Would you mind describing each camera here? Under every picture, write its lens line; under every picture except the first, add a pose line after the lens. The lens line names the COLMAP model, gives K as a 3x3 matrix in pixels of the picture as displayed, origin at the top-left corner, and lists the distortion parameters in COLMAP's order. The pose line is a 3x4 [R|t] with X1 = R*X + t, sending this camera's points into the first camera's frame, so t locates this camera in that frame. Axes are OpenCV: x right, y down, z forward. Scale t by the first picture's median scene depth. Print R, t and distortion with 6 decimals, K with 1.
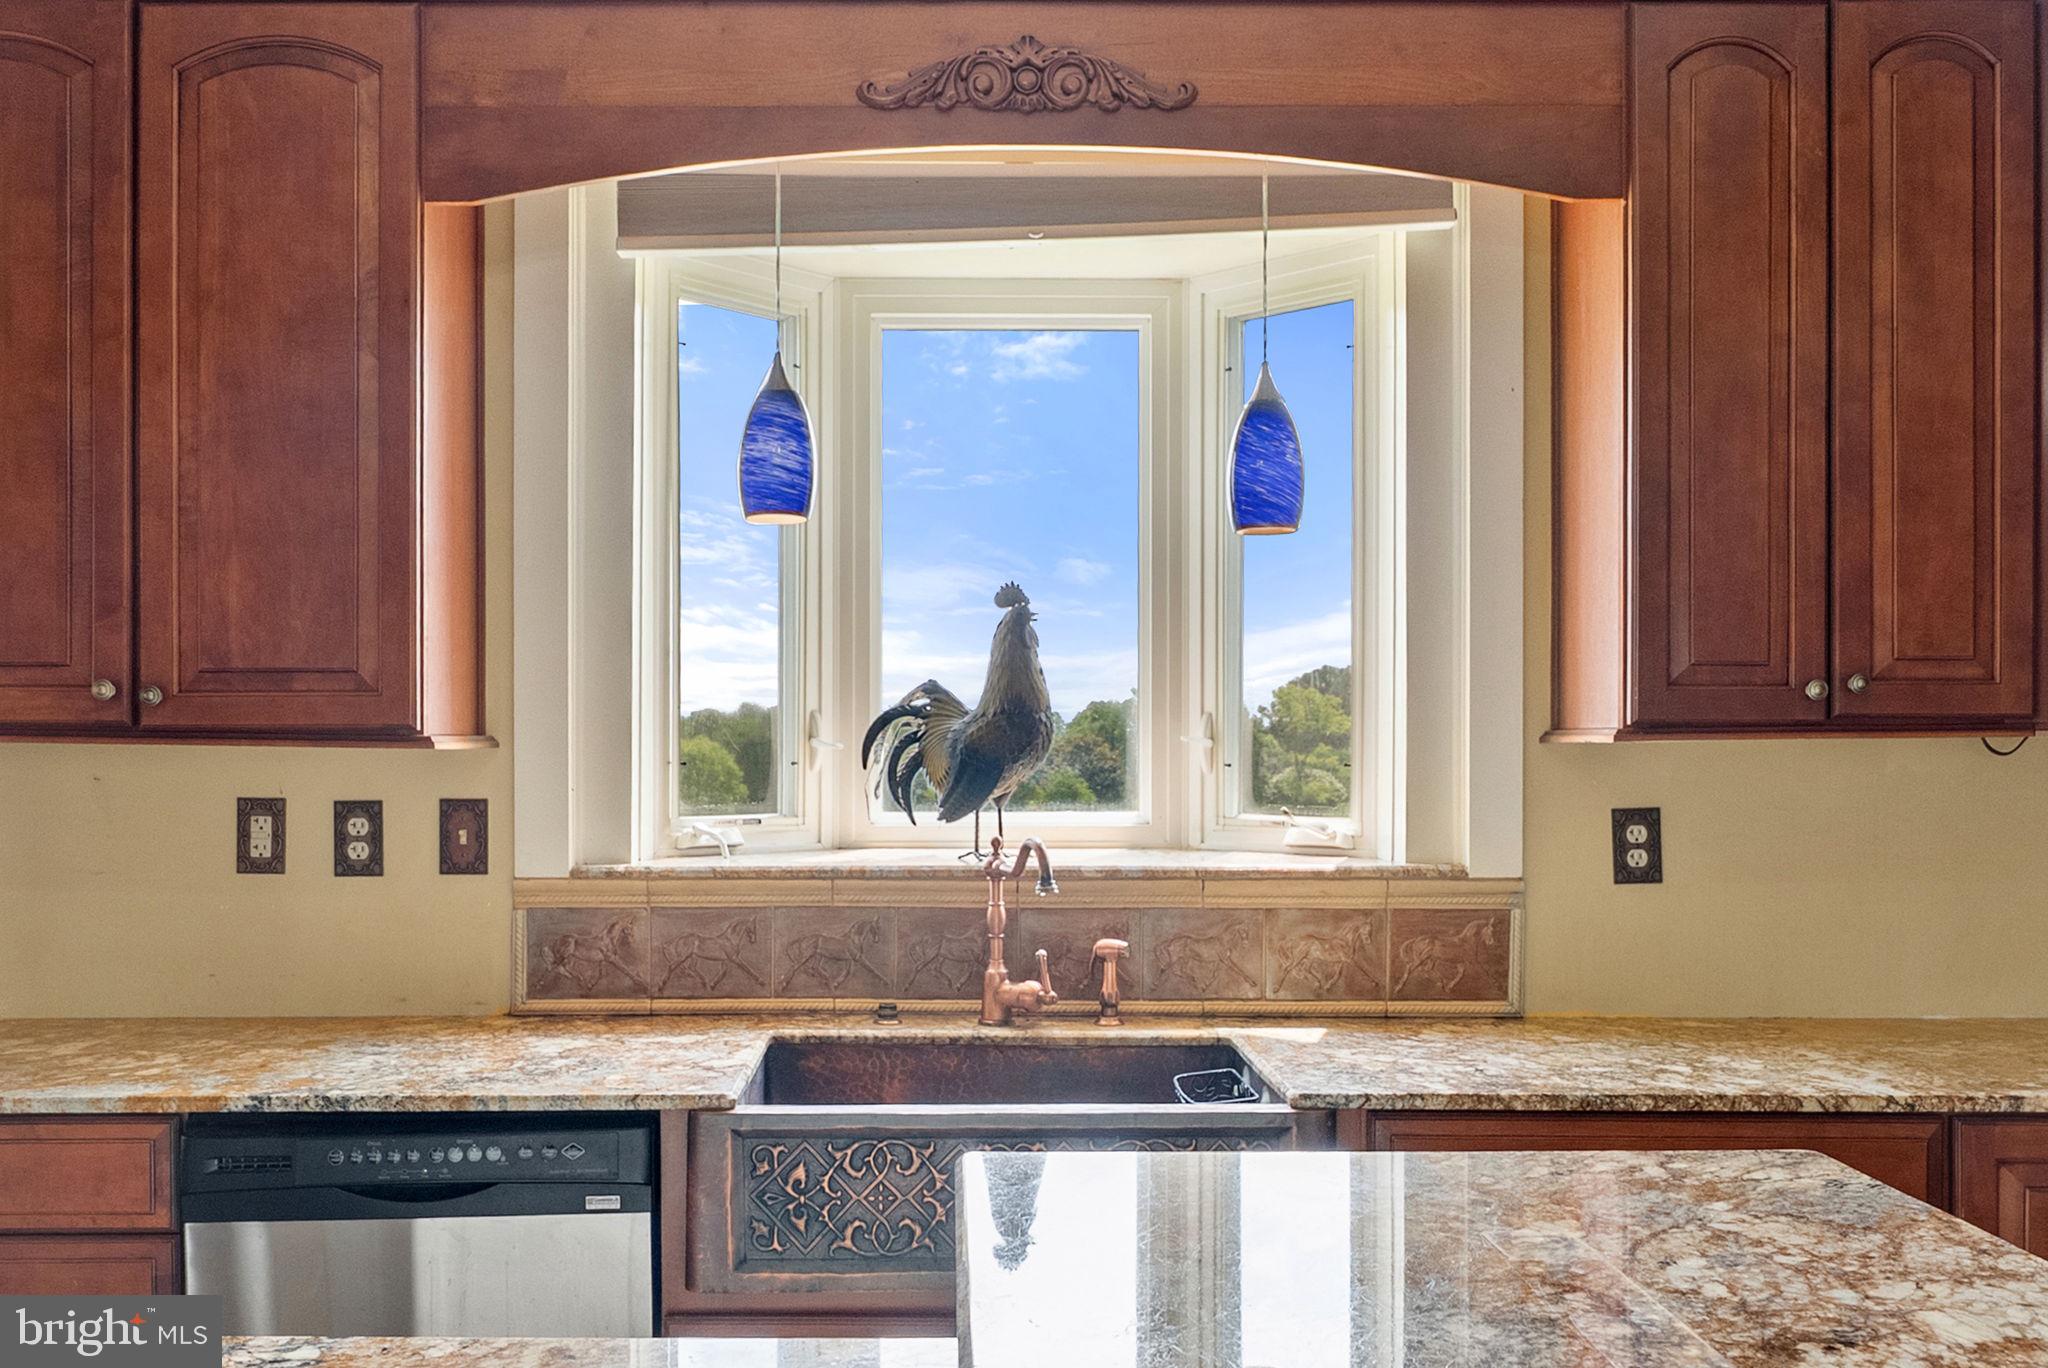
lens RADIAL K [[1797.9, 0, 1024.1], [0, 1797.9, 750.8], [0, 0, 1]] dist [-0.005081, -0.006412]
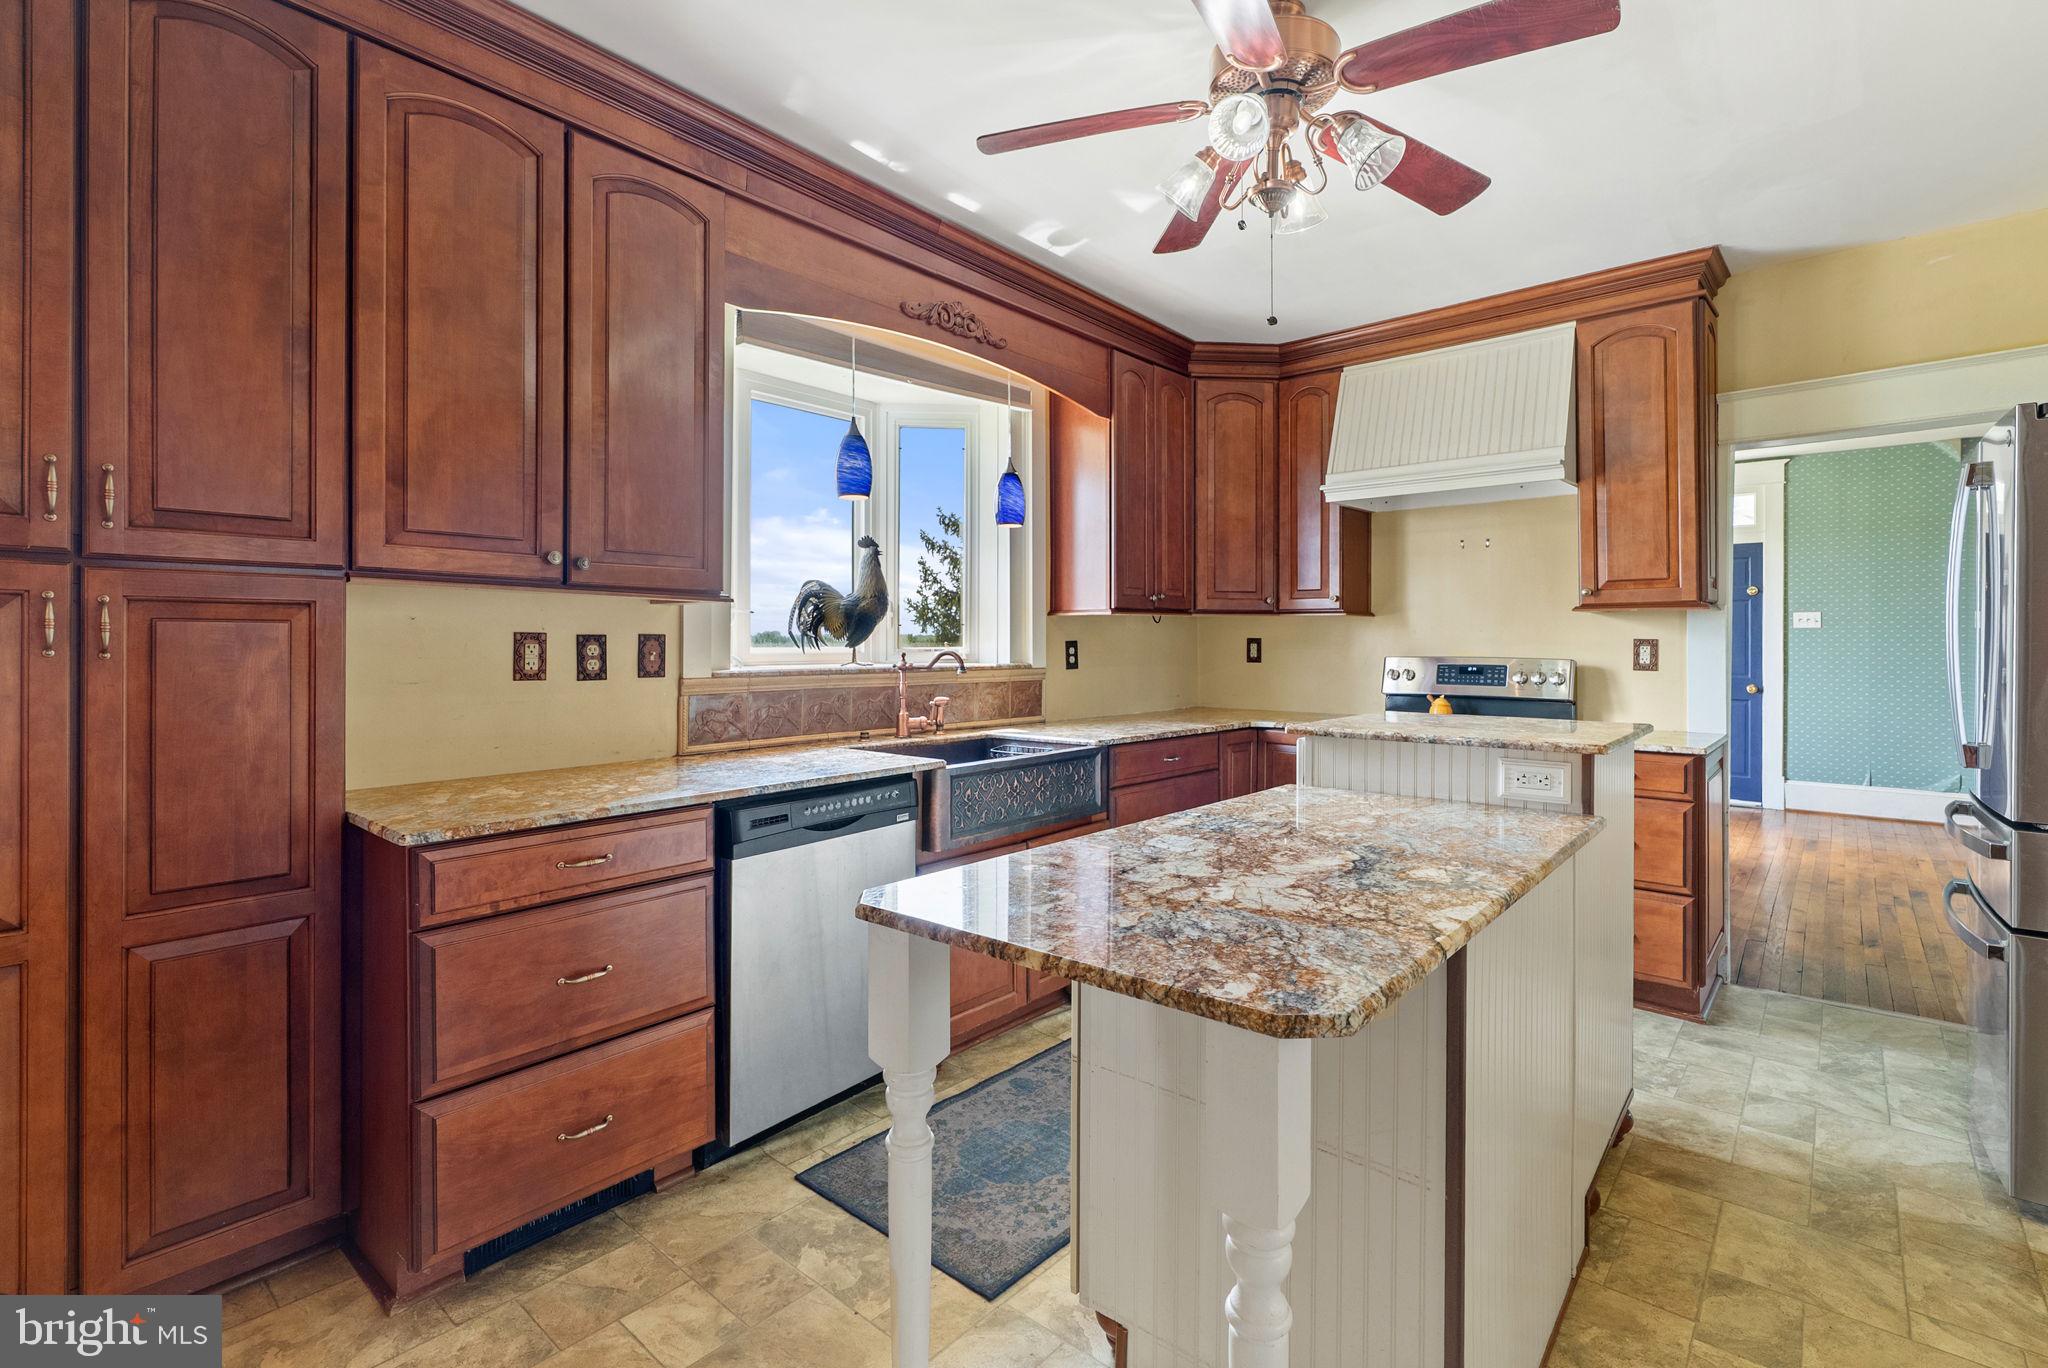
lens RADIAL K [[951.2, 0, 1021.0], [0, 951.2, 656.1], [0, 0, 1]] dist [-0.021664, -0.000066]
pose [[0.651546, -0.009183, 0.758553, -0.783867], [0.005557, 0.999958, 0.007332, 0.043694], [-0.758589, -0.000562, 0.651570, 0.133190]]
